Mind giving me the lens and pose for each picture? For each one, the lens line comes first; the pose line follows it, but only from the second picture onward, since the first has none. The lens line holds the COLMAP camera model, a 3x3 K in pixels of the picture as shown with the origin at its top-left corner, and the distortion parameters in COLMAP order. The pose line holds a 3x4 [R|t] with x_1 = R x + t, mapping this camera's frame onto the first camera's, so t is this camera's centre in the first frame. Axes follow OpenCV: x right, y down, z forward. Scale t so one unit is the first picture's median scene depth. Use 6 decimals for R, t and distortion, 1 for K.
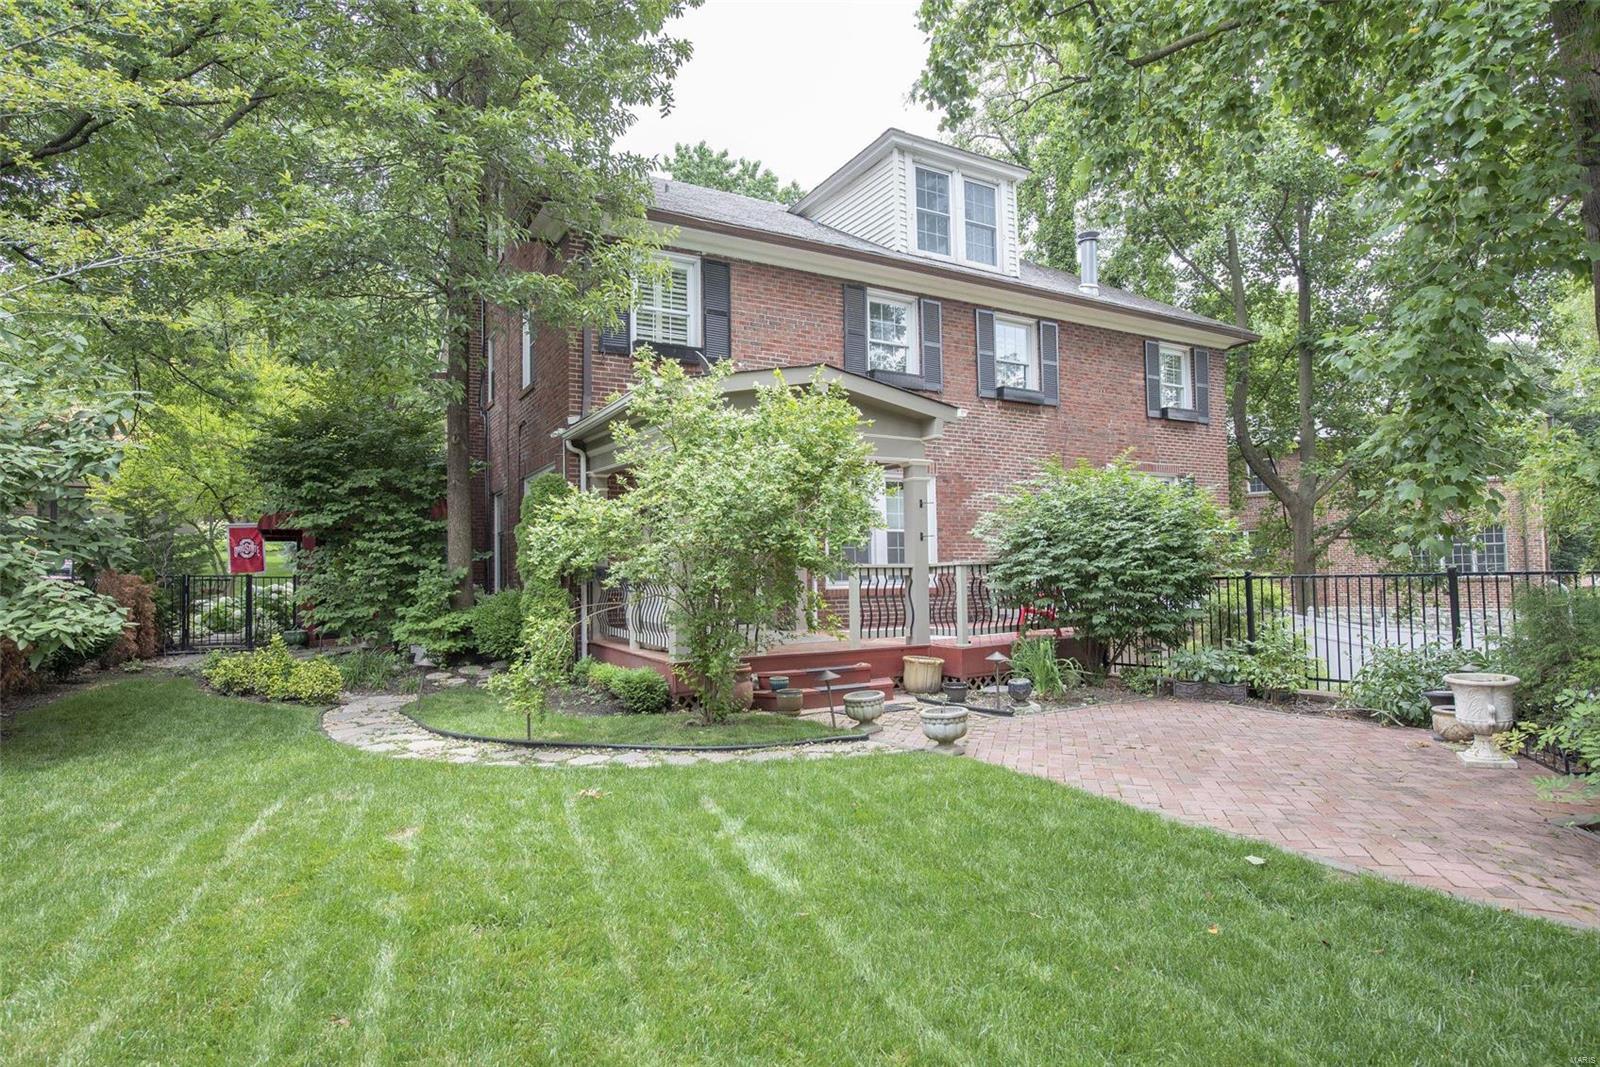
lens RADIAL K [[870.0, 0, 804.6], [0, 870.0, 544.1], [0, 0, 1]] dist [-0.001563, -0.000354]
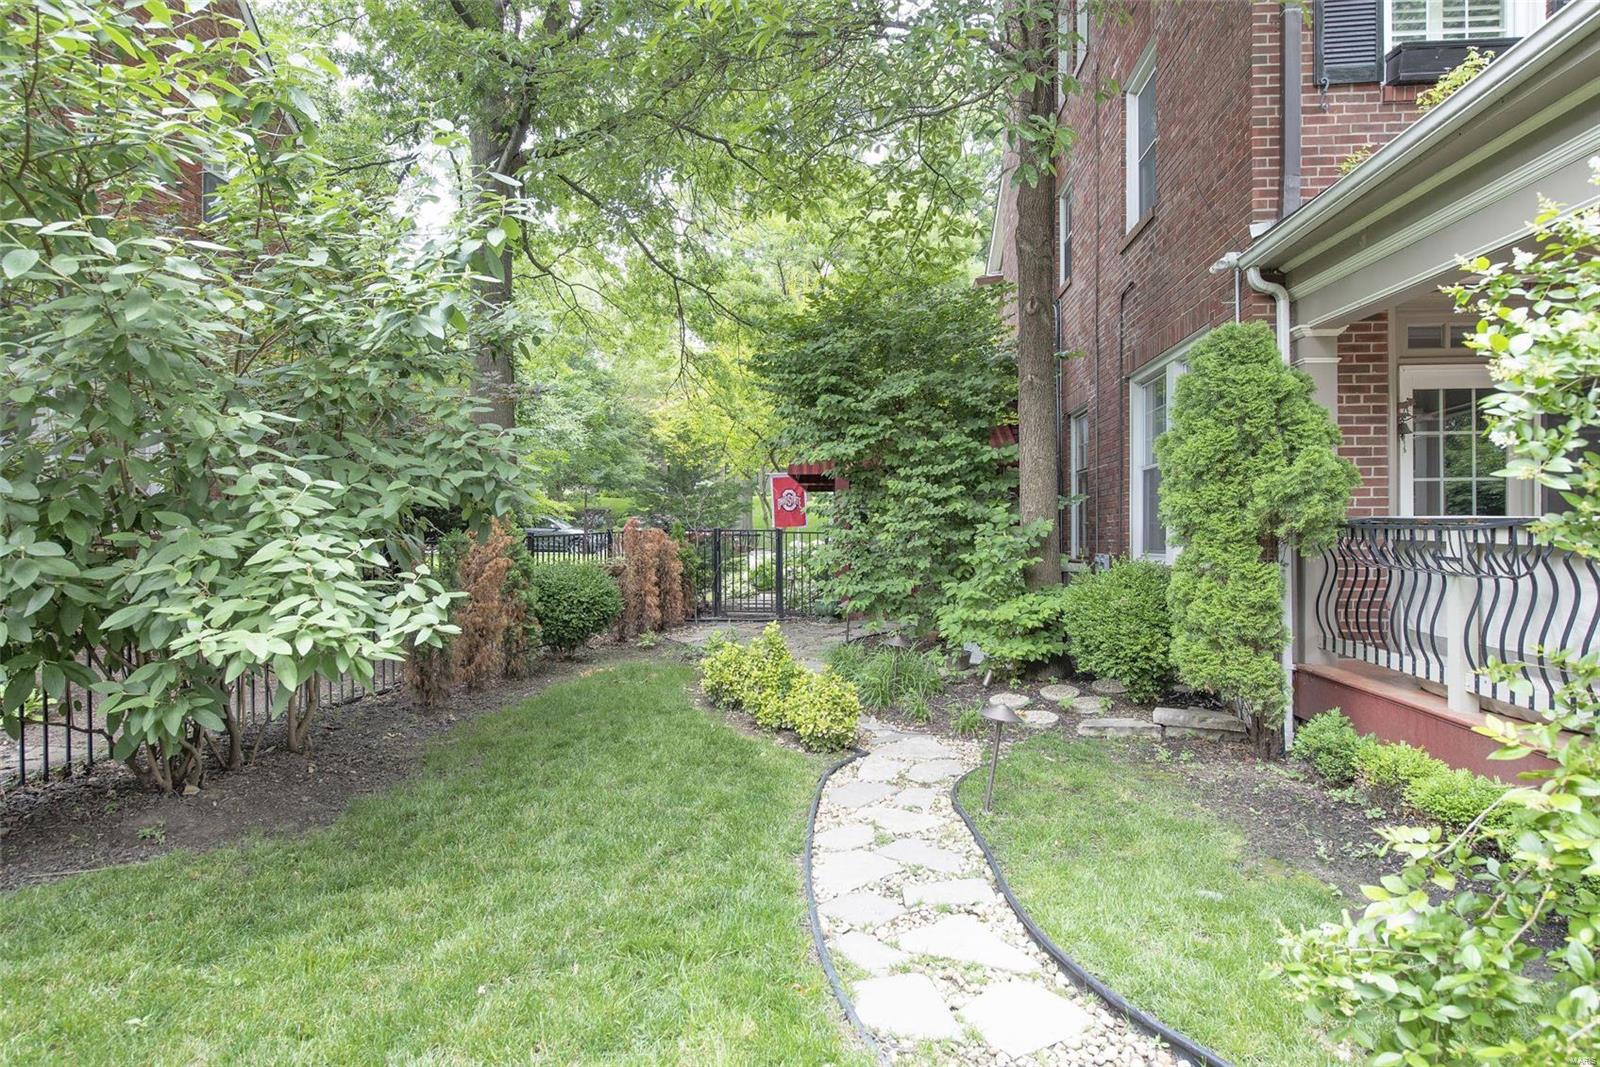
lens RADIAL K [[870.0, 0, 799.6], [0, 870.0, 533.2], [0, 0, 1]] dist [-0.001563, -0.000354]
pose [[0.826291, 0.009048, -0.563171, -0.193785], [0.011844, 0.999371, 0.033433, 0.014286], [0.563119, -0.034295, 0.825664, 0.406996]]
